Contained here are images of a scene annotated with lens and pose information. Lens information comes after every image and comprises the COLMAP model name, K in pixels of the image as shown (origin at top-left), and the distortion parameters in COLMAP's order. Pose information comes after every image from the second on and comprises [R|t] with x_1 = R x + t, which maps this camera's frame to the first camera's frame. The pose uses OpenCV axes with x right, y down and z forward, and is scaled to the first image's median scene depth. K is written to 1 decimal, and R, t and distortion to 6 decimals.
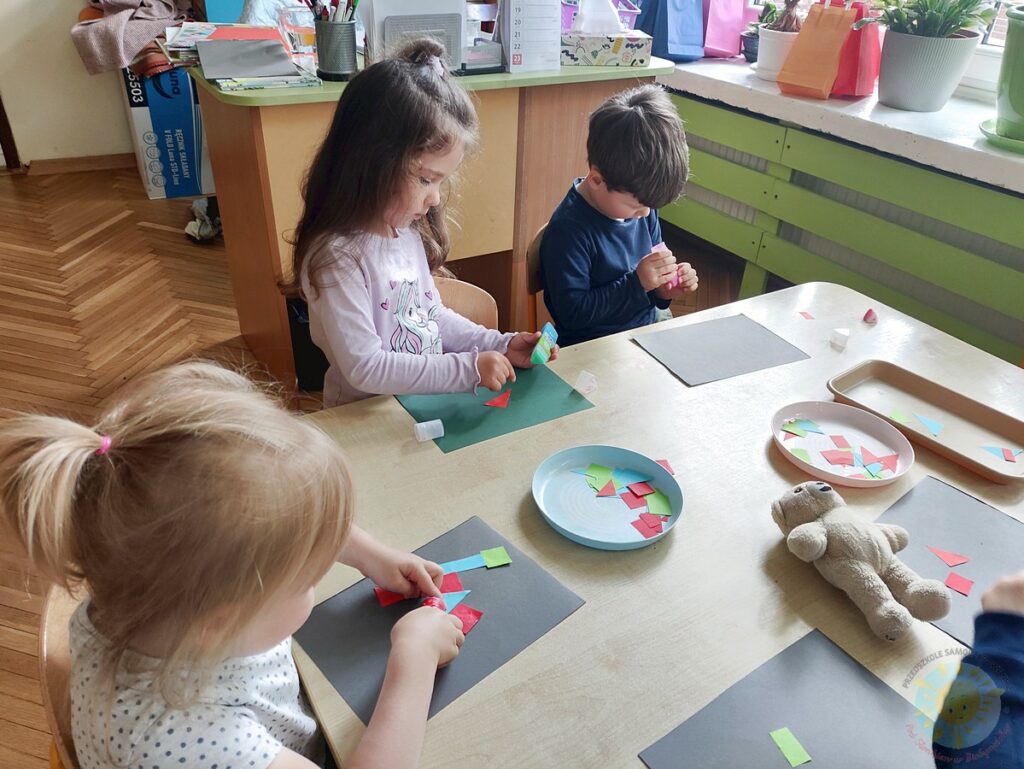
lens RADIAL K [[758.2, 0, 512.0], [0, 758.2, 384.5], [0, 0, 1]] dist [0.000733, -0.003872]
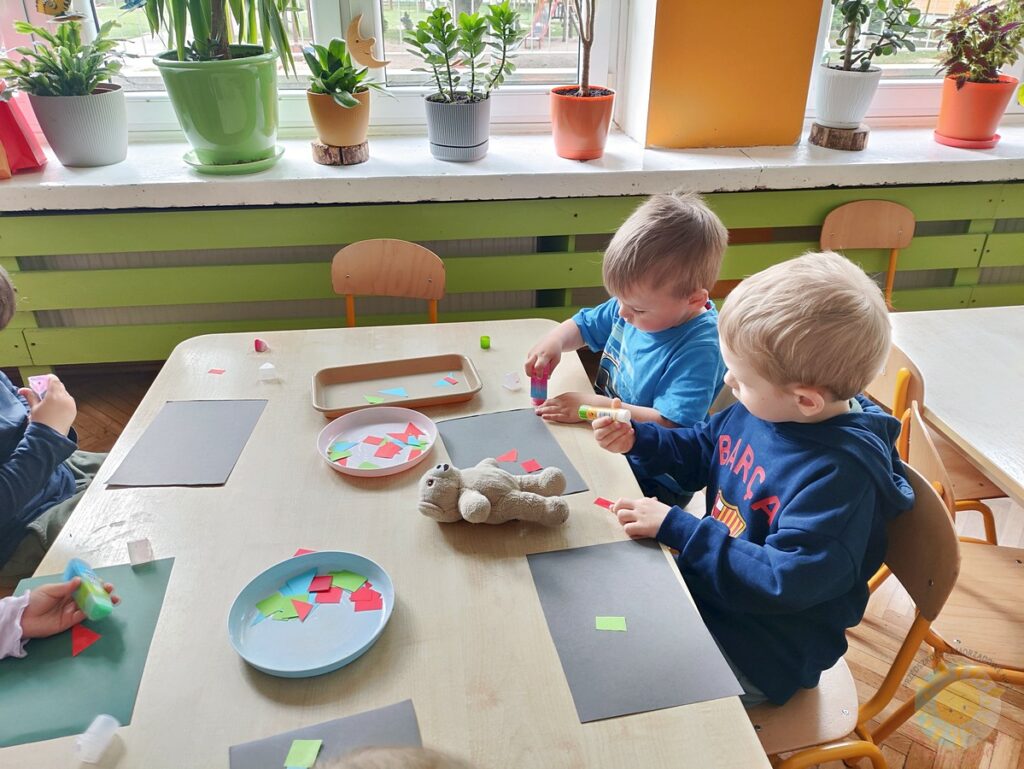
lens RADIAL K [[739.9, 0, 512.0], [0, 739.9, 384.5], [0, 0, 1]] dist [0.060320, -0.079913]
pose [[0.402454, -0.478549, 0.780398, -0.194476], [0.502435, 0.828080, 0.248681, -0.103026], [-0.765239, 0.292016, 0.573704, 0.105316]]
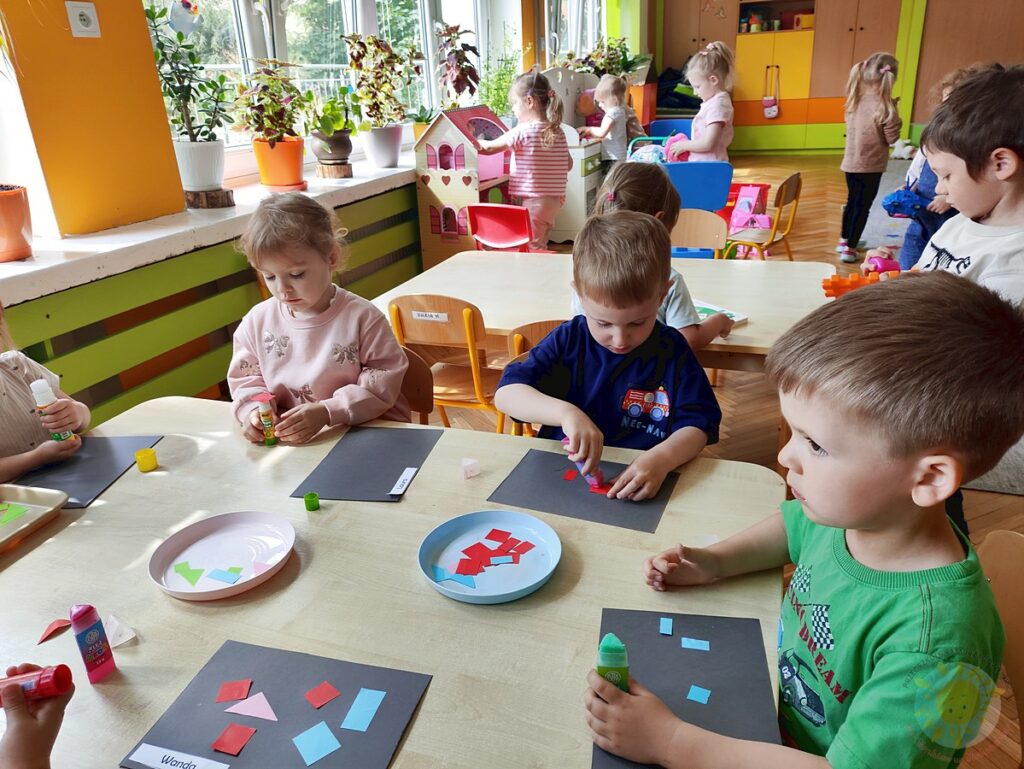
lens RADIAL K [[746.9, 0, 499.4], [0, 746.9, 382.9], [0, 0, 1]] dist [0.094064, -0.146656]
pose [[-0.610215, -0.318060, 0.725586, -0.297899], [0.434820, 0.631135, 0.642339, -0.327088], [-0.662245, 0.707465, -0.246830, 0.525016]]
